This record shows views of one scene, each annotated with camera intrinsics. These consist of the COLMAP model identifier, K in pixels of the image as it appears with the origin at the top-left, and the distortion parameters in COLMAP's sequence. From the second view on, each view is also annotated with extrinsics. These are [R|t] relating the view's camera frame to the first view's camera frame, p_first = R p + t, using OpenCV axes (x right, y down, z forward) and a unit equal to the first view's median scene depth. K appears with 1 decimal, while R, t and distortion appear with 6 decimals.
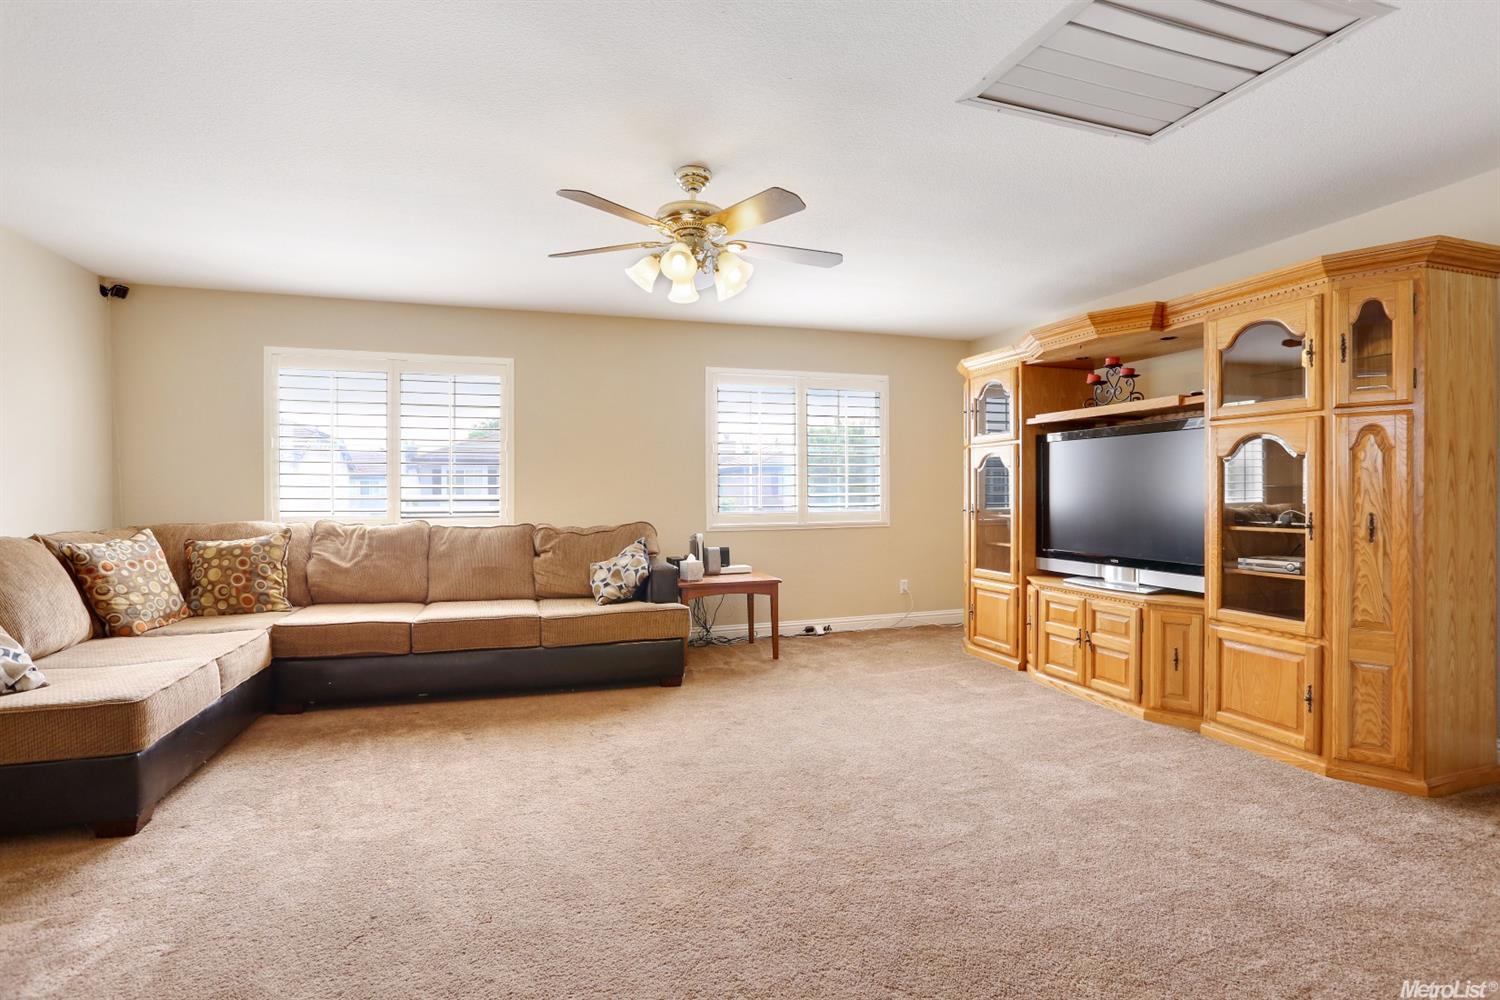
lens RADIAL K [[721.7, 0, 750.6], [0, 721.7, 501.1], [0, 0, 1]] dist [-0.027159, 0.001574]
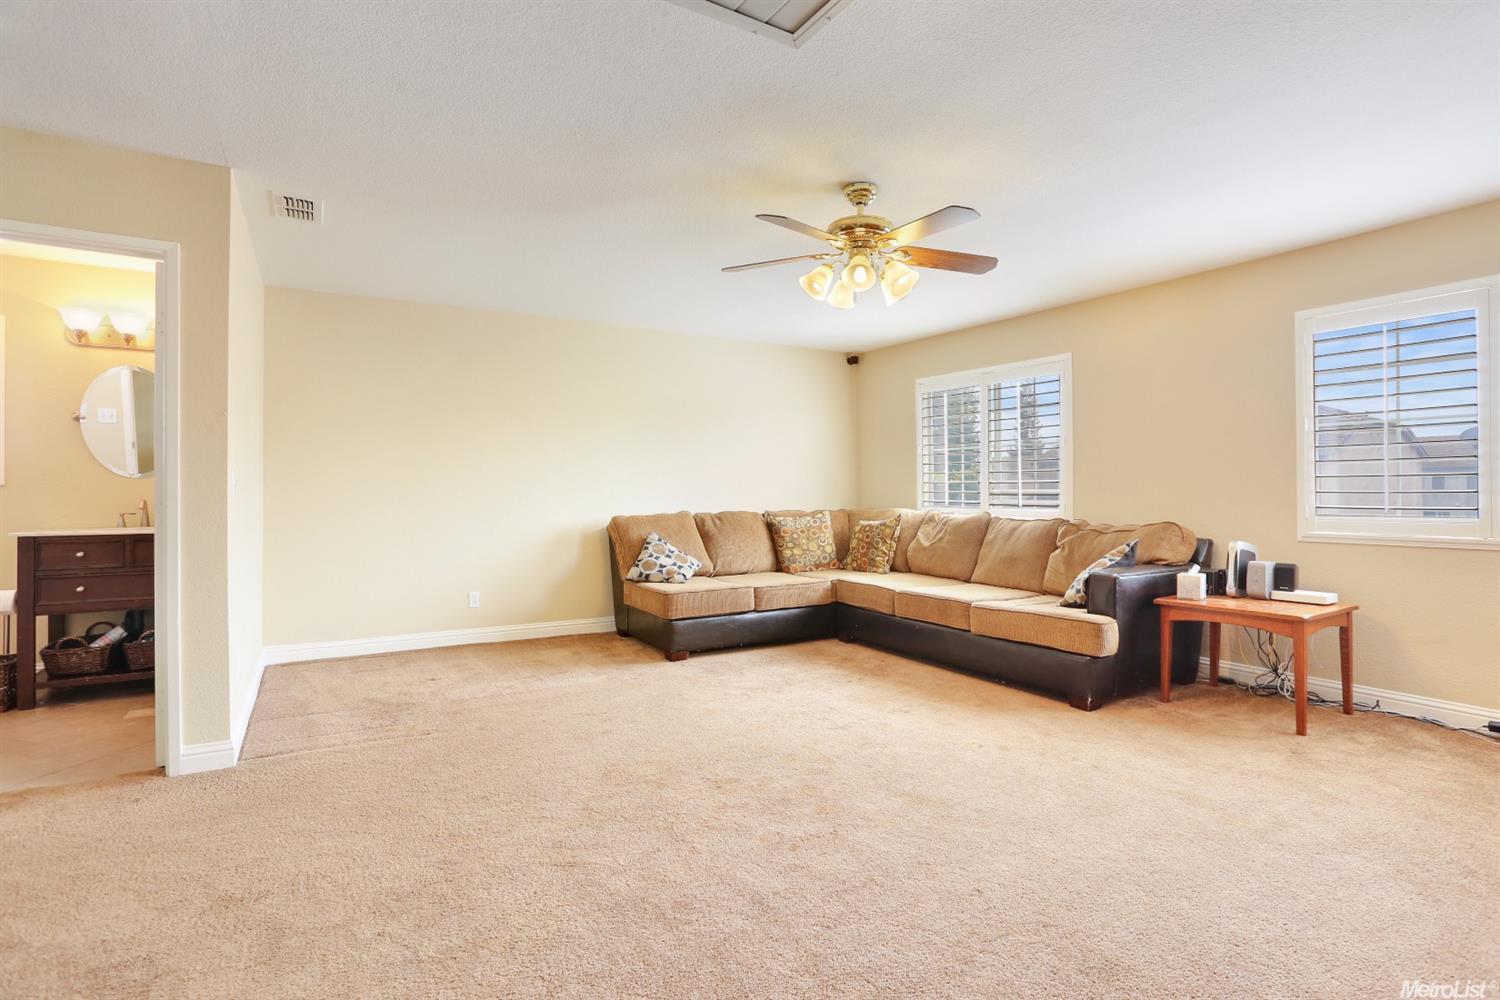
lens RADIAL K [[721.7, 0, 763.7], [0, 721.7, 492.1], [0, 0, 1]] dist [-0.027159, 0.001574]
pose [[0.266562, 0.003804, -0.963810, 0.641803], [-0.008874, 0.999960, 0.001493, -0.003786], [0.963777, 0.008155, 0.266585, 0.406599]]
